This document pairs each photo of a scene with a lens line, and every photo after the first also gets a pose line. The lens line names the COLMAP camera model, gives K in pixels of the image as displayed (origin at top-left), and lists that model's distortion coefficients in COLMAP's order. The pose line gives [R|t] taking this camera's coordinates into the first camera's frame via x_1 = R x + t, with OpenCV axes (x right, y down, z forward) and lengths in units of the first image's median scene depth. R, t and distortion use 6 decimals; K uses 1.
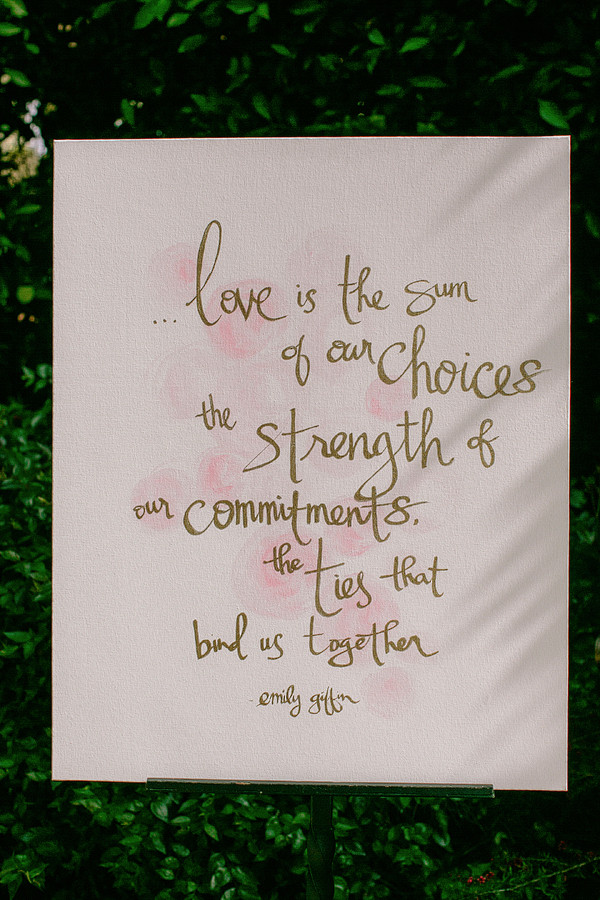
lens RADIAL K [[1294.0, 0, 304.3], [0, 1294.0, 445.7], [0, 0, 1]] dist [-0.102829, 0.000000]
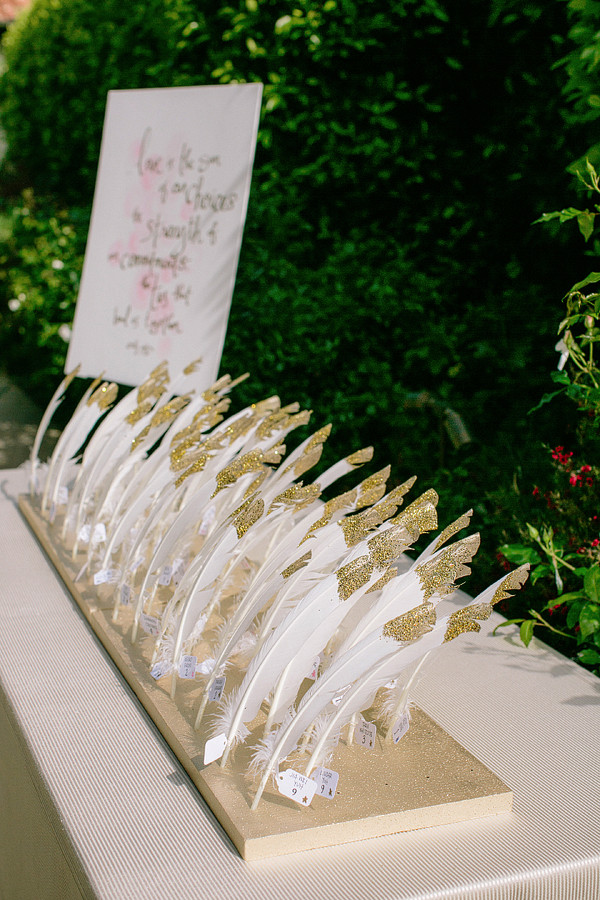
lens RADIAL K [[1294.0, 0, 296.8], [0, 1294.0, 449.2], [0, 0, 1]] dist [-0.102829, 0.000000]
pose [[0.730816, 0.163743, -0.662643, 1.653078], [-0.157094, 0.985088, 0.070164, 0.171605], [0.664251, 0.052820, 0.745641, -0.431426]]
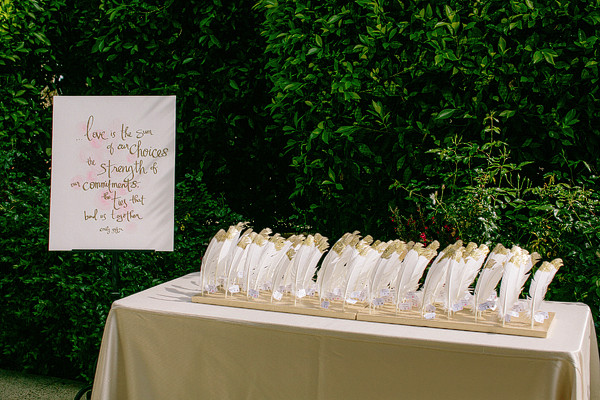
lens RADIAL K [[862.7, 0, 297.8], [0, 862.7, 202.3], [0, 0, 1]] dist [-0.102829, 0.000000]
pose [[0.997957, 0.002422, 0.063850, 0.422910], [0.003762, 0.995321, -0.096551, 0.377004], [-0.063785, 0.096594, 0.993278, -1.781976]]
